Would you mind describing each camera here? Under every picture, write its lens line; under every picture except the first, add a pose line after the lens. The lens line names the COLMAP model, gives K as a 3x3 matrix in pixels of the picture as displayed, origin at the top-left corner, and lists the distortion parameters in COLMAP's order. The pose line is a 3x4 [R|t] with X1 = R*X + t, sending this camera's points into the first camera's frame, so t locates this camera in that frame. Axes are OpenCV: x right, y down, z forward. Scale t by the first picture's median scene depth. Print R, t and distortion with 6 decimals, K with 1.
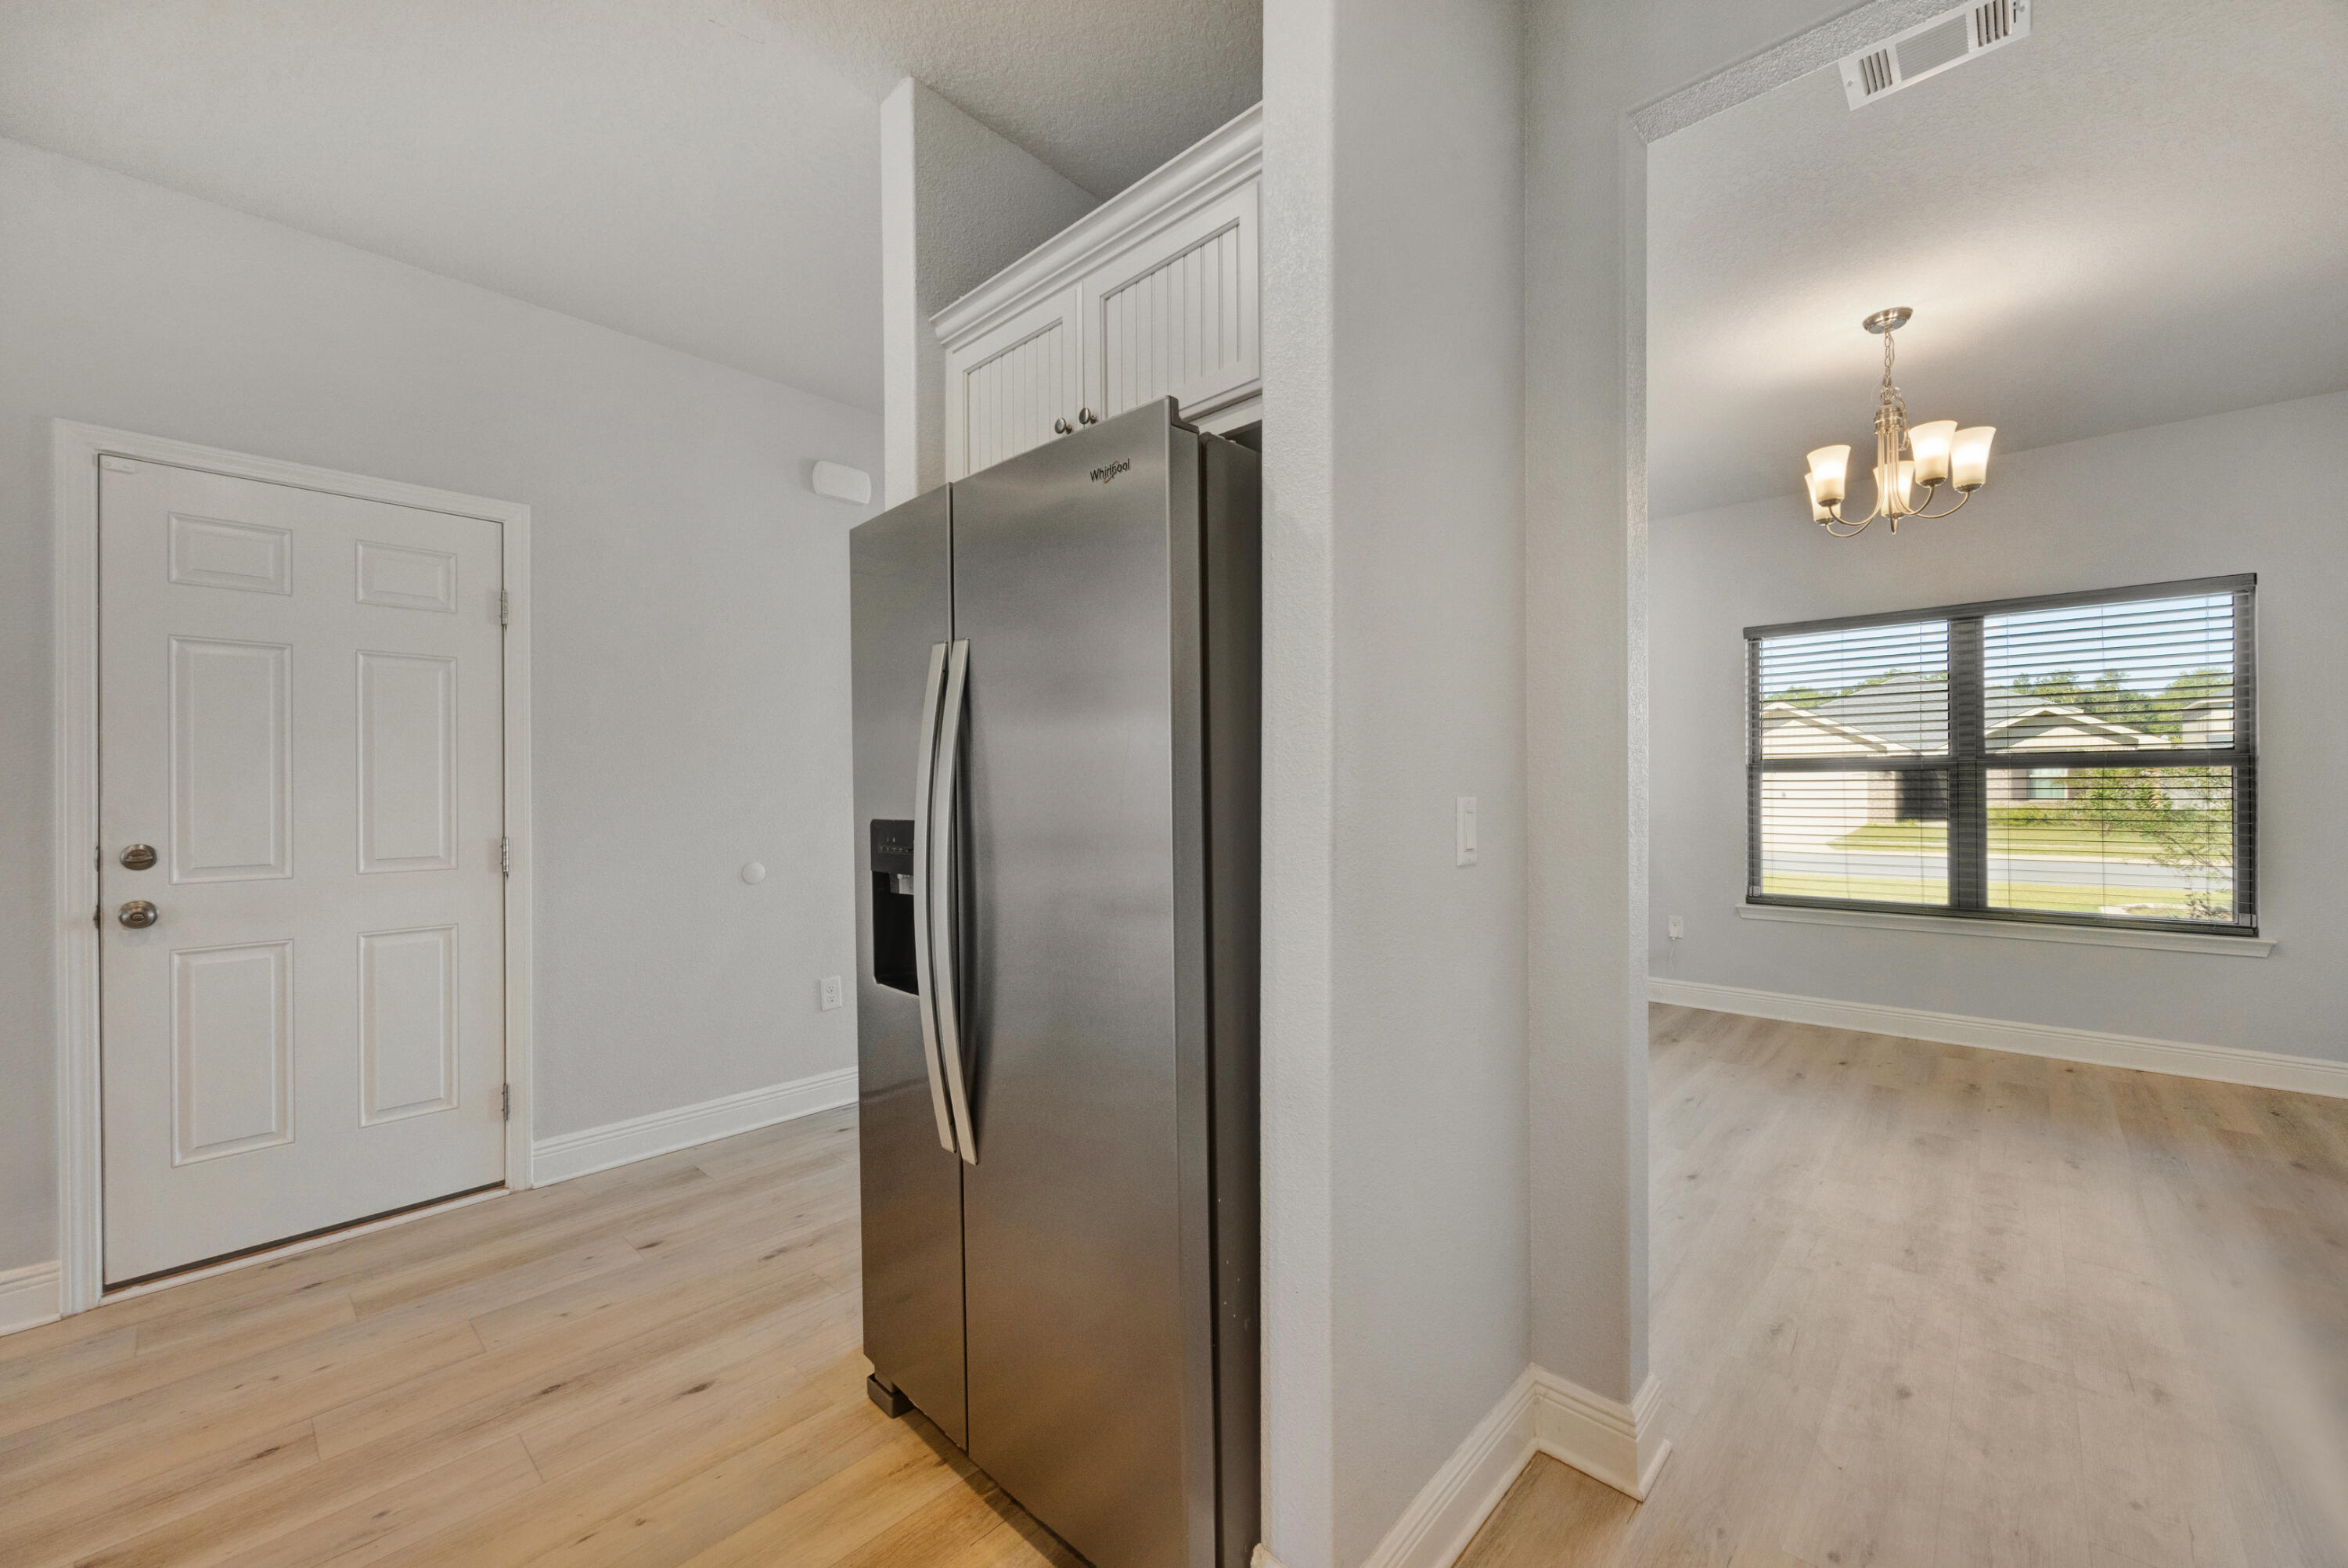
lens RADIAL K [[907.3, 0, 1187.4], [0, 907.3, 791.6], [0, 0, 1]] dist [-0.001612, -0.000614]
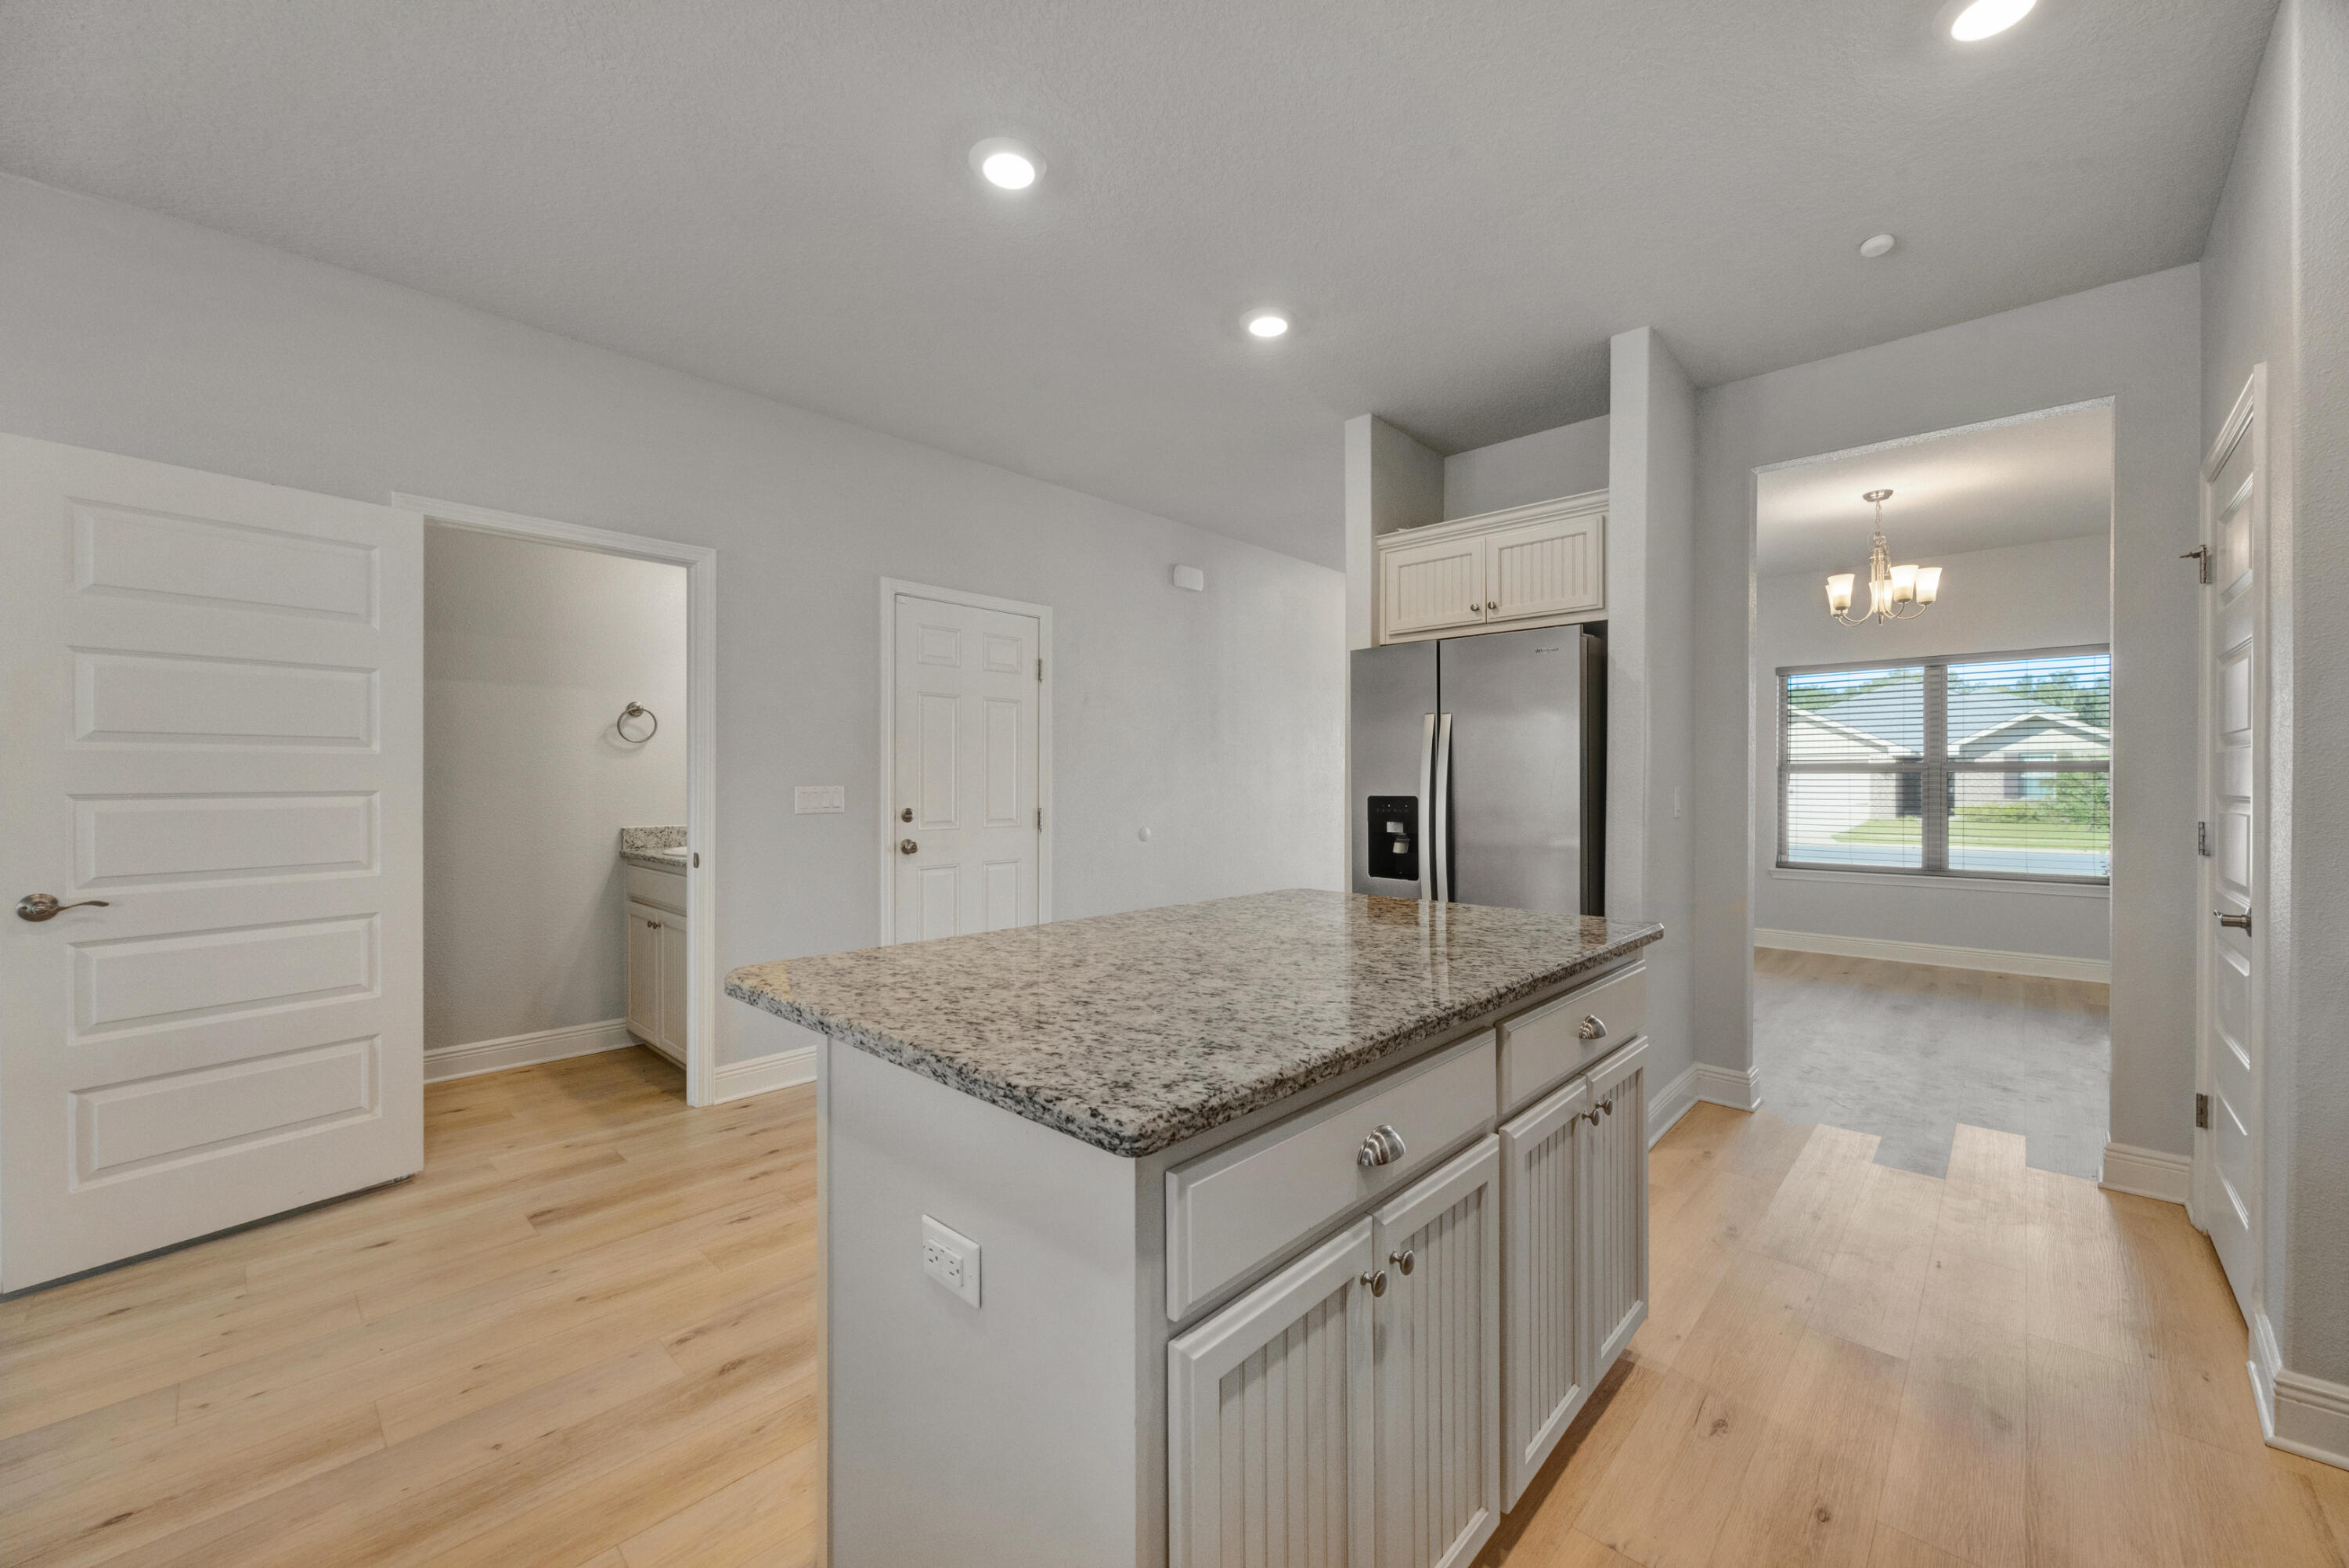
lens RADIAL K [[907.7, 0, 1185.2], [0, 907.7, 784.3], [0, 0, 1]] dist [-0.001612, -0.000614]
pose [[0.999959, 0.008293, -0.003536, -0.446638], [-0.008292, 0.999966, 0.000215, 0.004925], [0.003538, -0.000185, 0.999994, -0.613217]]
